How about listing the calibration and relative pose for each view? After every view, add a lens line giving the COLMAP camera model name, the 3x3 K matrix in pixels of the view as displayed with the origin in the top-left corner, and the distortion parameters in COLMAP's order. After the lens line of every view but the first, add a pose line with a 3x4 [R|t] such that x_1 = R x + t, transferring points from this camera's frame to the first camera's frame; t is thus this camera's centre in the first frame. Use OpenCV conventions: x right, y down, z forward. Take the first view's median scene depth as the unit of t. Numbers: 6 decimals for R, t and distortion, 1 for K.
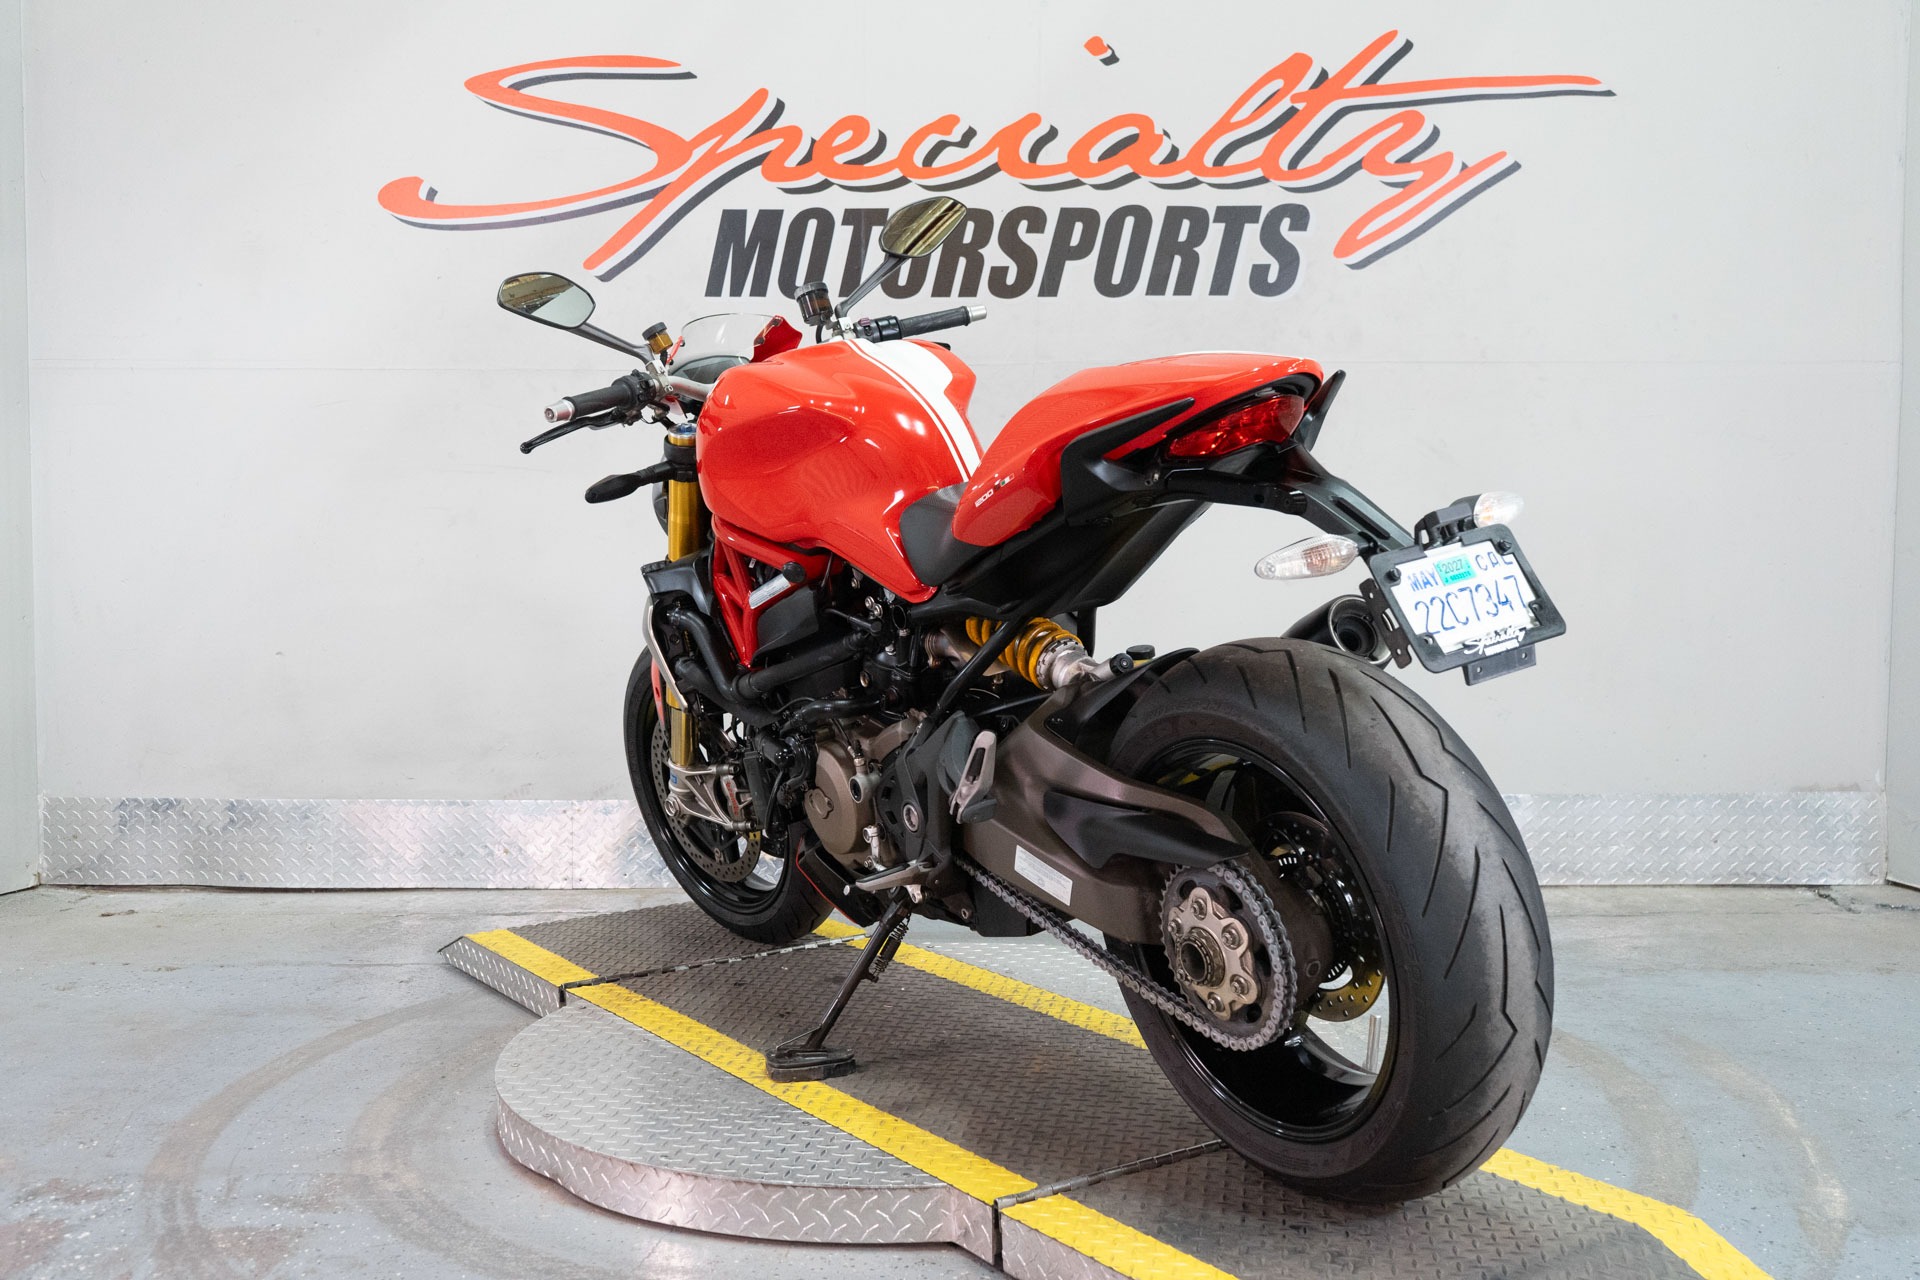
lens RADIAL K [[1926.1, 0, 960.0], [0, 1926.1, 640.0], [0, 0, 1]] dist [0.020982, 0.001786]
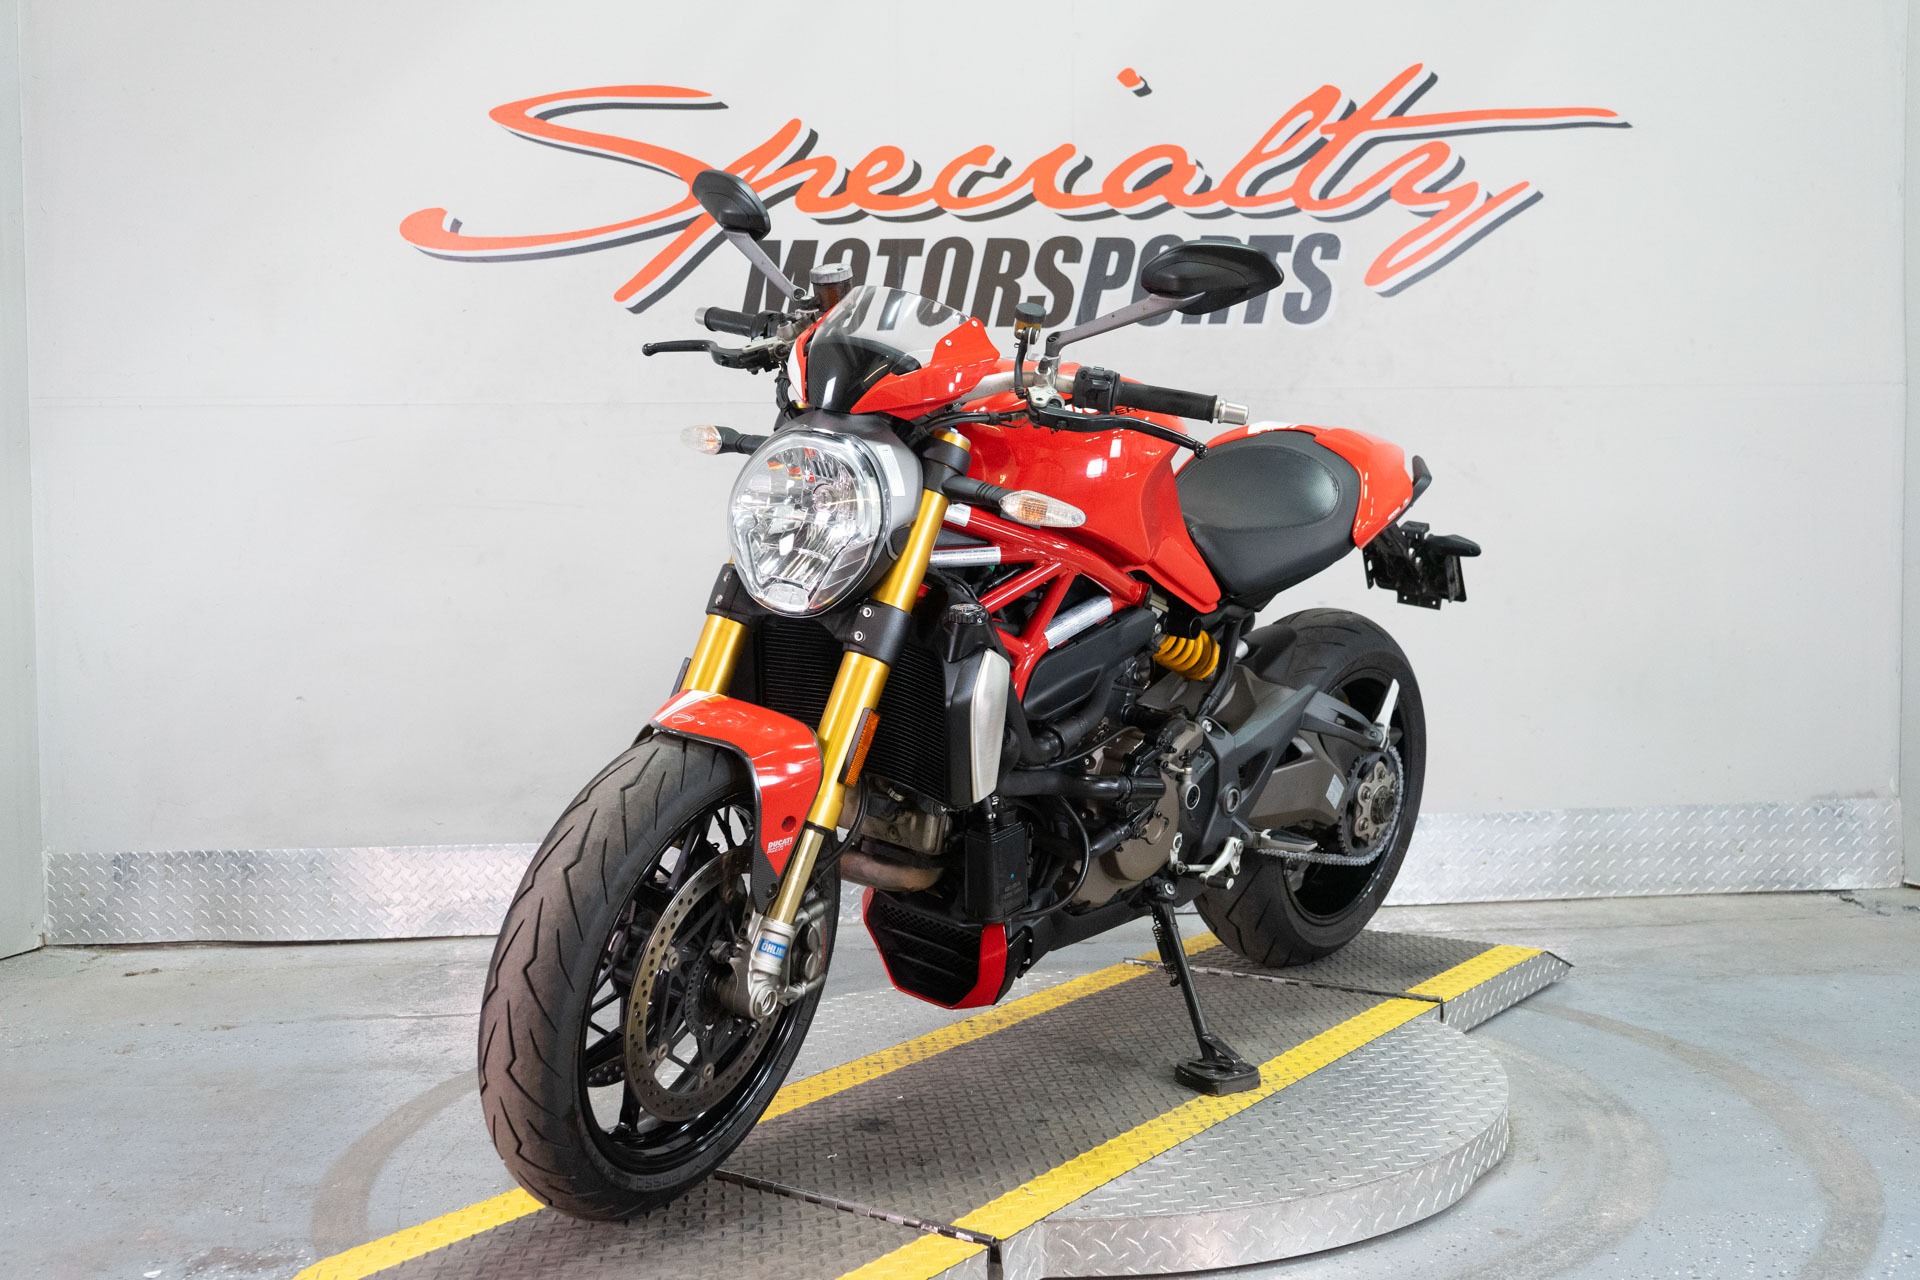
lens RADIAL K [[1930.6, 0, 960.0], [0, 1930.6, 640.0], [0, 0, 1]] dist [0.021890, 0.002830]
pose [[0.996508, -0.019524, 0.081183, -0.104585], [0.020933, 0.999644, -0.016538, 0.000838], [-0.080832, 0.018180, 0.996562, 0.005135]]
